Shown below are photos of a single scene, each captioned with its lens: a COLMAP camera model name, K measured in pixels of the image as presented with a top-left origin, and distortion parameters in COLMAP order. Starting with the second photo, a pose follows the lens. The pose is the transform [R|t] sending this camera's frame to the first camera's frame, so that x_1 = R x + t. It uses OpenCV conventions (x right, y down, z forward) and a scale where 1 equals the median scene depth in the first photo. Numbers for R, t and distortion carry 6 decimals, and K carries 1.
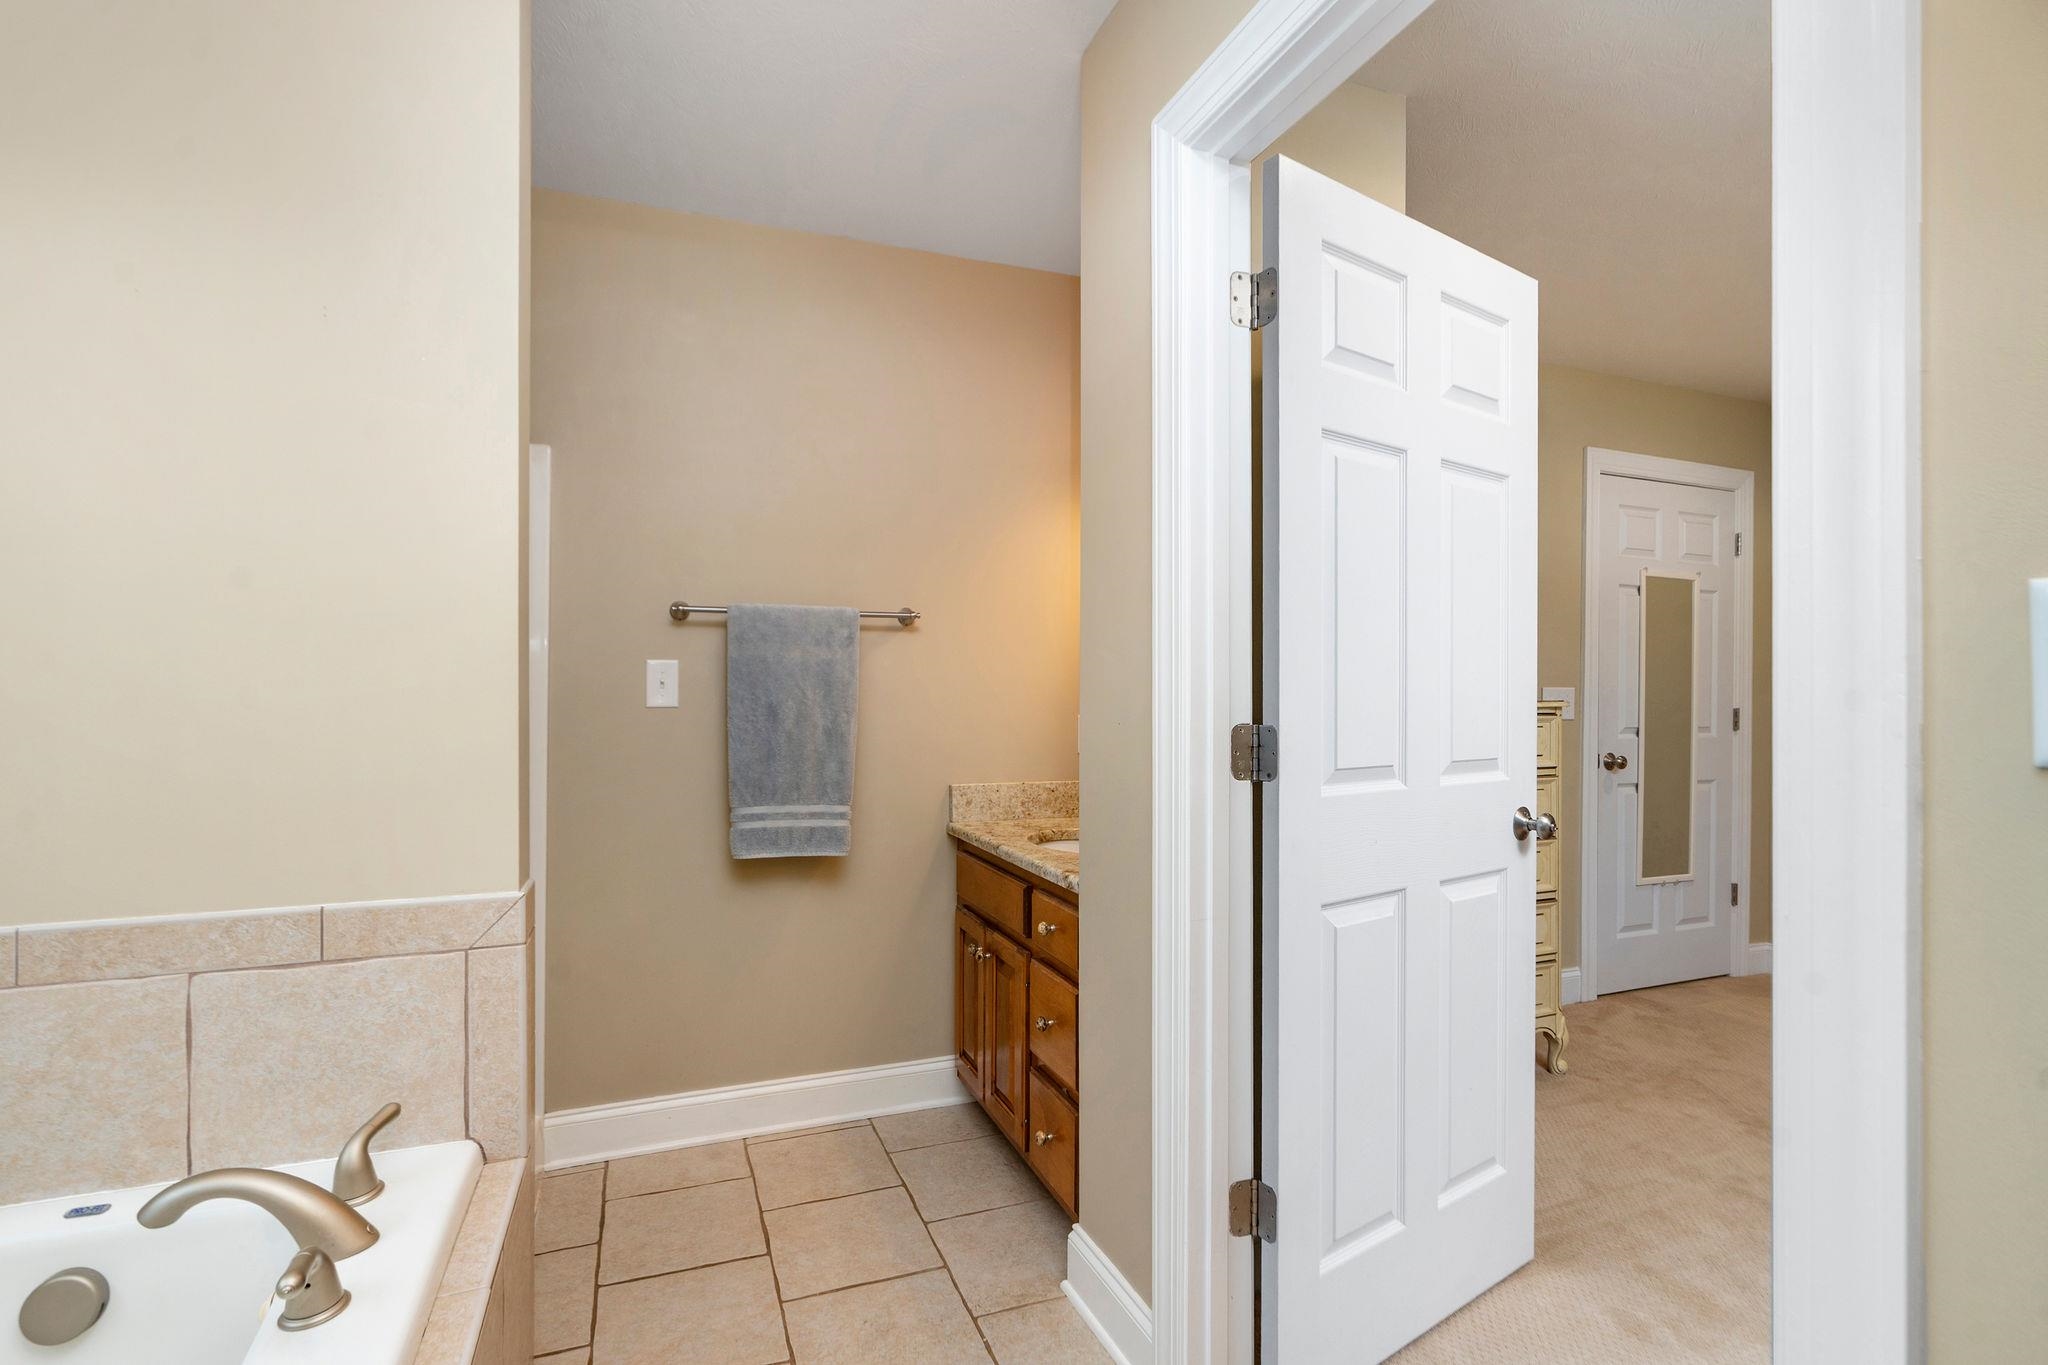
lens RADIAL K [[949.2, 0, 1019.1], [0, 949.2, 688.5], [0, 0, 1]] dist [-0.004761, -0.002144]
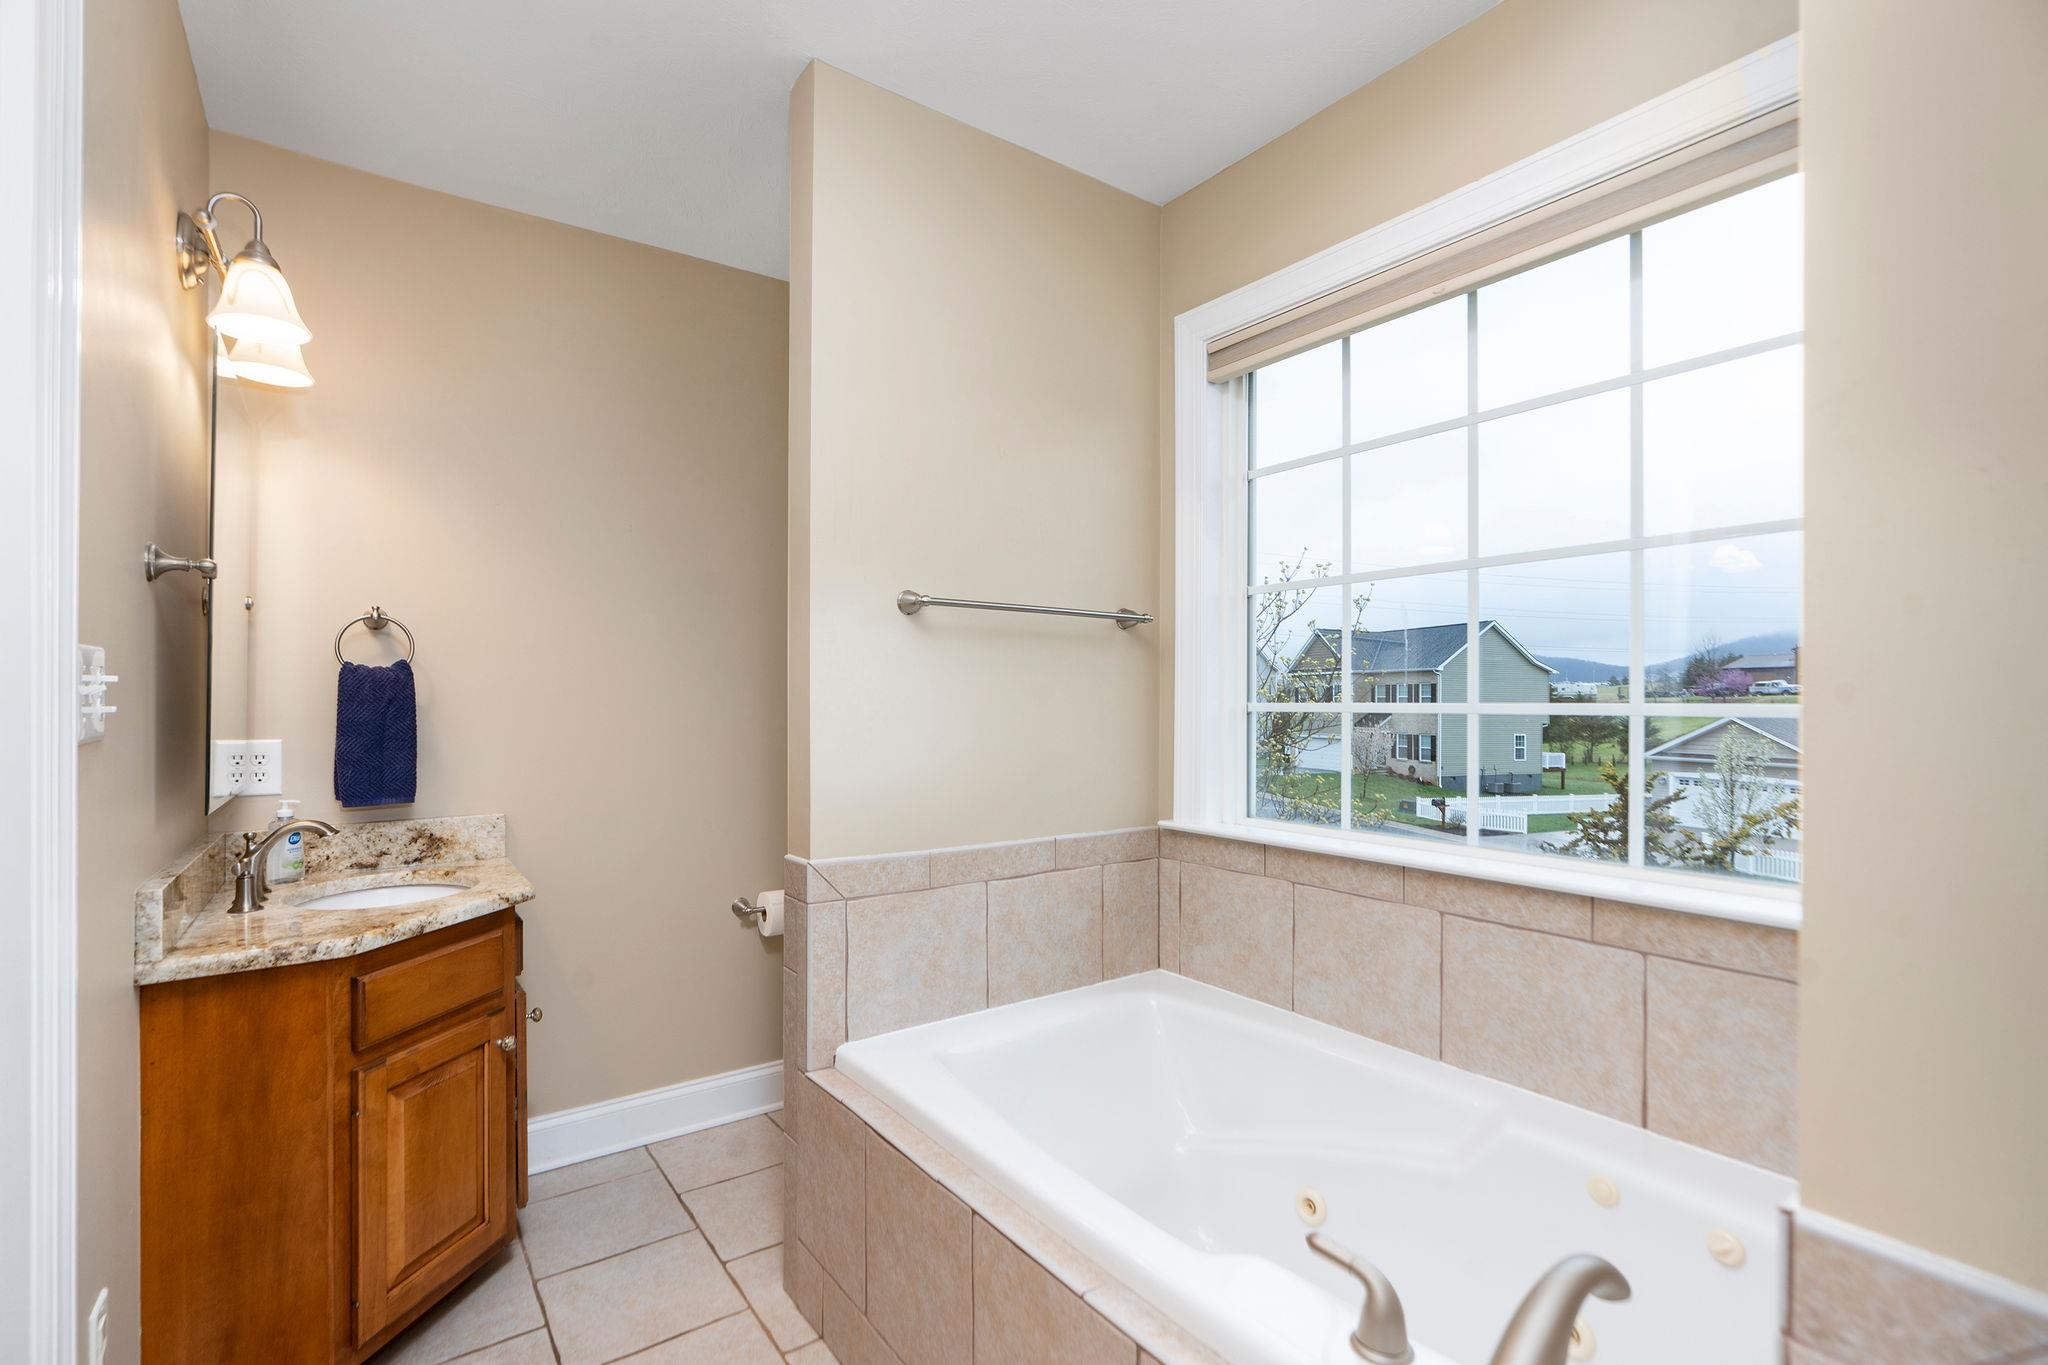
lens RADIAL K [[949.2, 0, 1028.0], [0, 949.2, 690.1], [0, 0, 1]] dist [-0.004761, -0.002144]
pose [[0.967096, 0.001144, 0.254411, -1.198917], [-0.000378, 0.999995, -0.003061, -0.020788], [-0.254413, 0.002864, 0.967091, -0.588038]]
